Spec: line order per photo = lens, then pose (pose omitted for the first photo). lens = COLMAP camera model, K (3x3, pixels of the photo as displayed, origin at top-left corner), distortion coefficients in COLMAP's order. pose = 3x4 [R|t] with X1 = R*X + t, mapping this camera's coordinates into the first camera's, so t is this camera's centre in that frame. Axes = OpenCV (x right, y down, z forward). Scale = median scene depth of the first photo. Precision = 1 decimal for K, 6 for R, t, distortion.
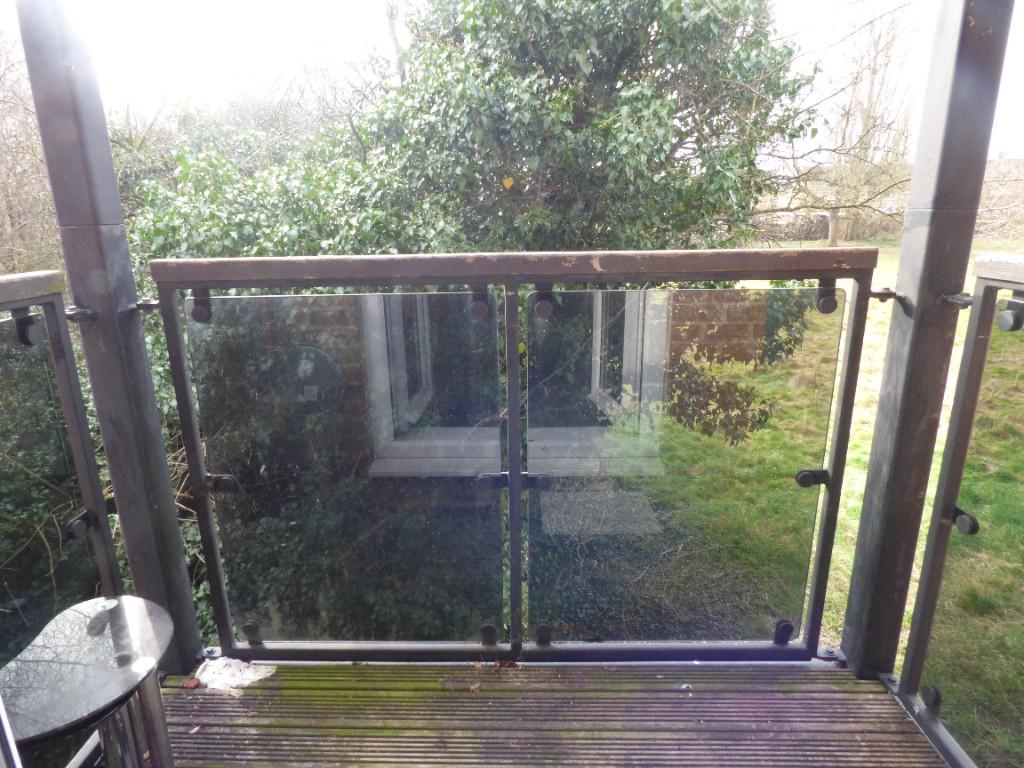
lens RADIAL K [[608.9, 0, 508.8], [0, 608.9, 383.0], [0, 0, 1]] dist [-0.004528, 0.005743]
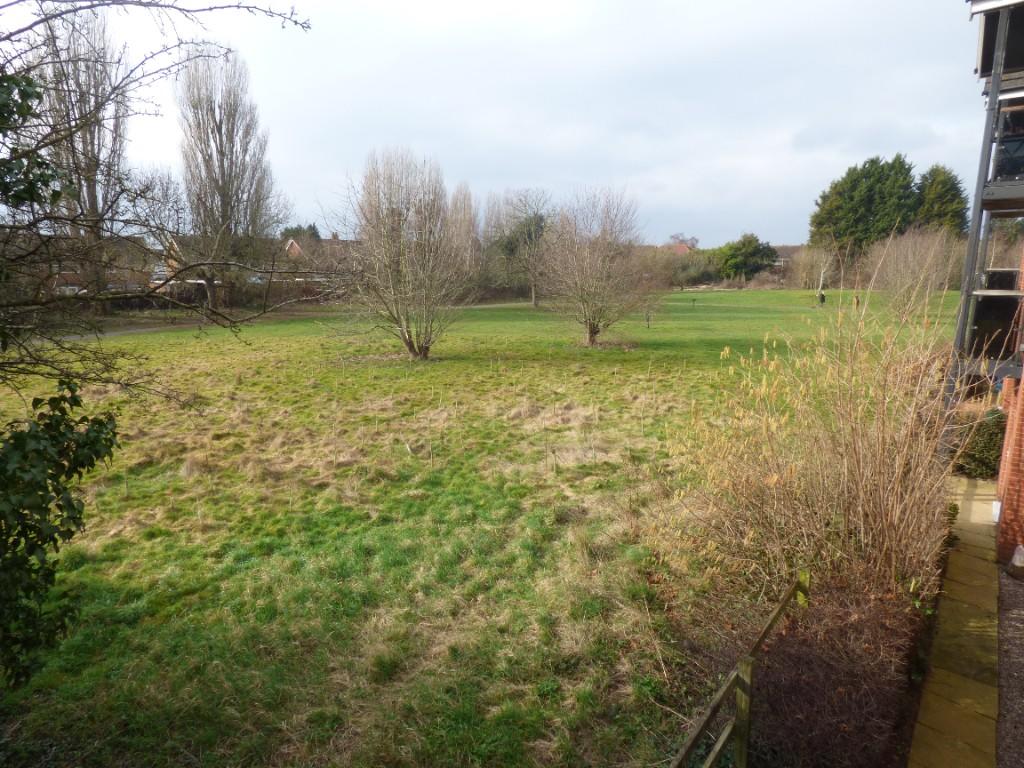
lens RADIAL K [[608.9, 0, 511.5], [0, 608.9, 385.8], [0, 0, 1]] dist [-0.004528, 0.005743]
pose [[0.602096, -0.129066, 0.787923, 0.087249], [0.207243, 0.978288, 0.001883, -0.030989], [-0.771058, 0.162157, 0.615771, 0.076059]]
